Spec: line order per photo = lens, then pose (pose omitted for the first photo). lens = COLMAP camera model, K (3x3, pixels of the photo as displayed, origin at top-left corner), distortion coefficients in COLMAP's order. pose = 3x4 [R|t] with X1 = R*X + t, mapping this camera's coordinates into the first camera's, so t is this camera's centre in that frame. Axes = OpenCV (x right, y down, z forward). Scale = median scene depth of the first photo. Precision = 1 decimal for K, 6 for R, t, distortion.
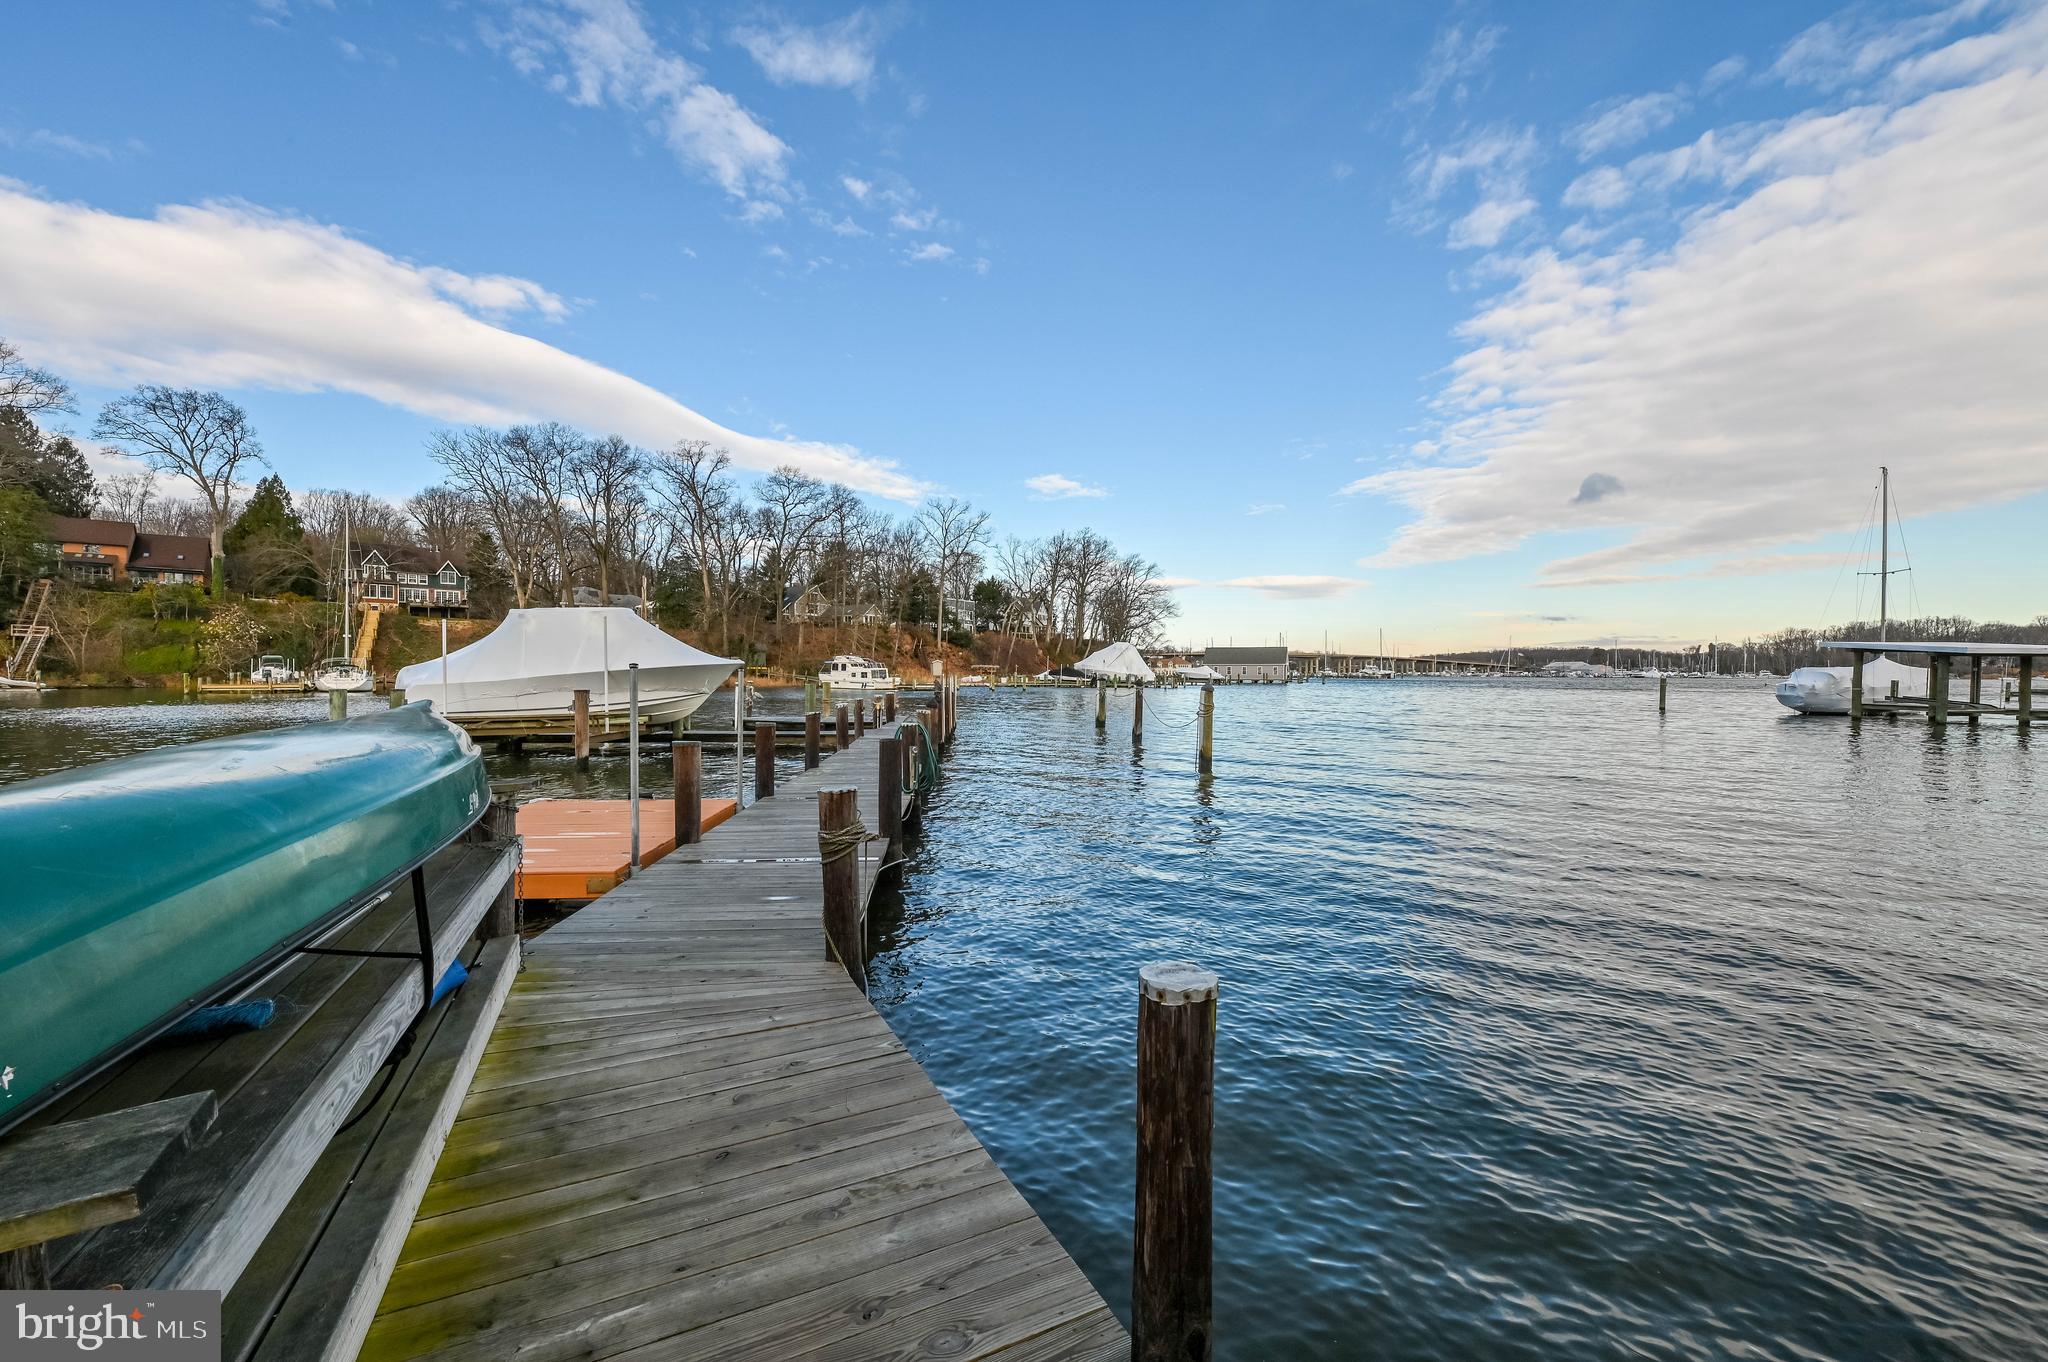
lens RADIAL K [[807.5, 0, 1027.8], [0, 807.5, 688.8], [0, 0, 1]] dist [-0.001165, -0.000839]
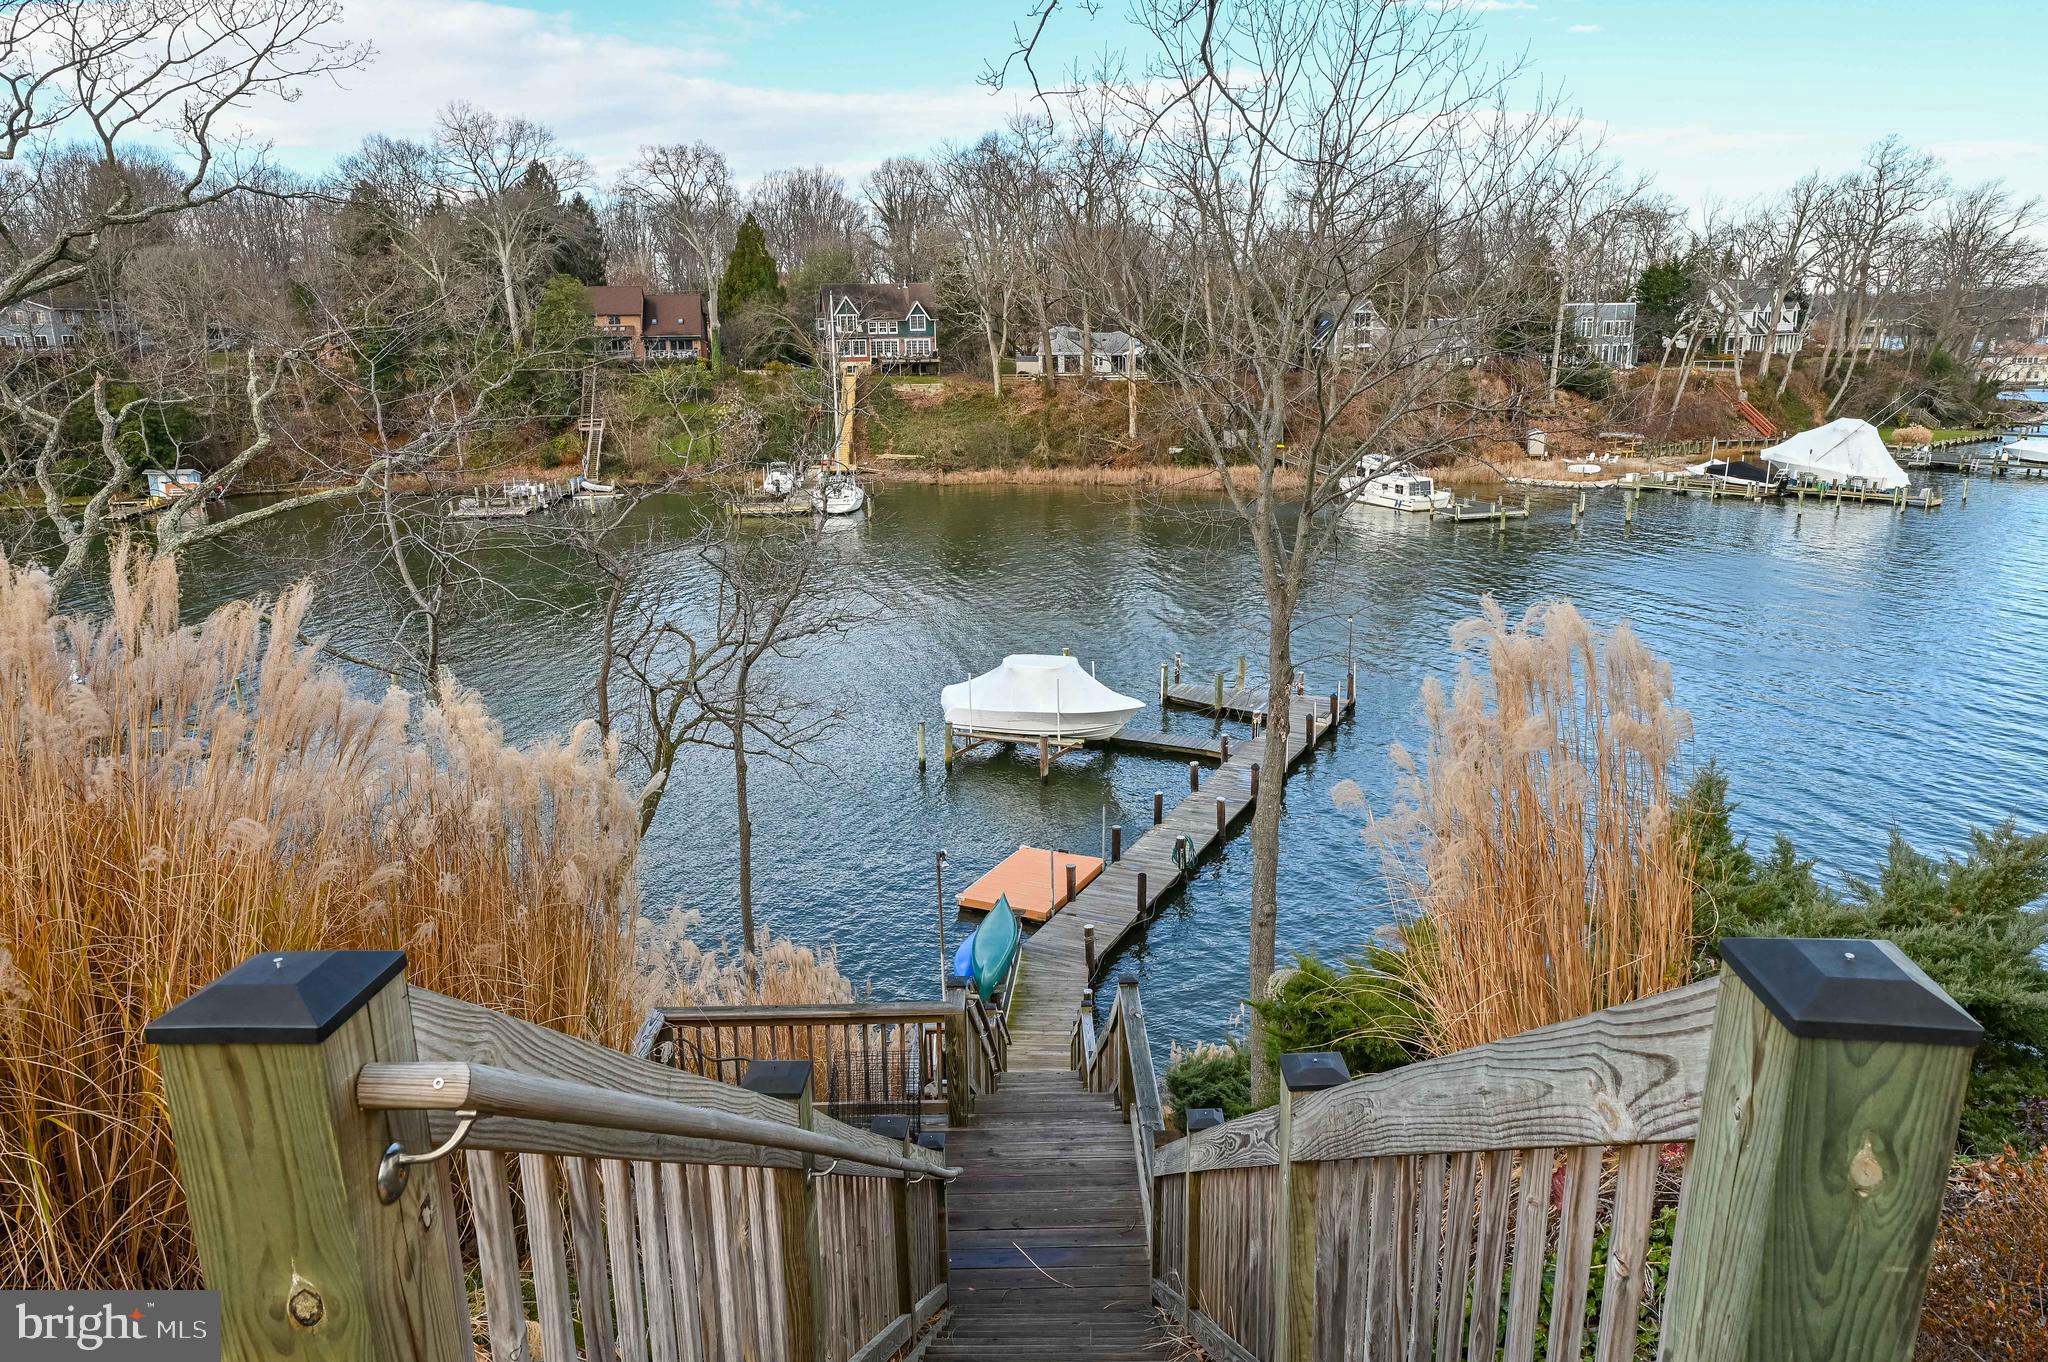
lens RADIAL K [[1388.3, 0, 1043.4], [0, 1388.3, 669.2], [0, 0, 1]] dist [0.011438, -0.007530]
pose [[0.865573, 0.099314, -0.490836, 0.120651], [0.016024, 0.974143, 0.225362, -0.116049], [0.500527, -0.202933, 0.841601, -0.197809]]
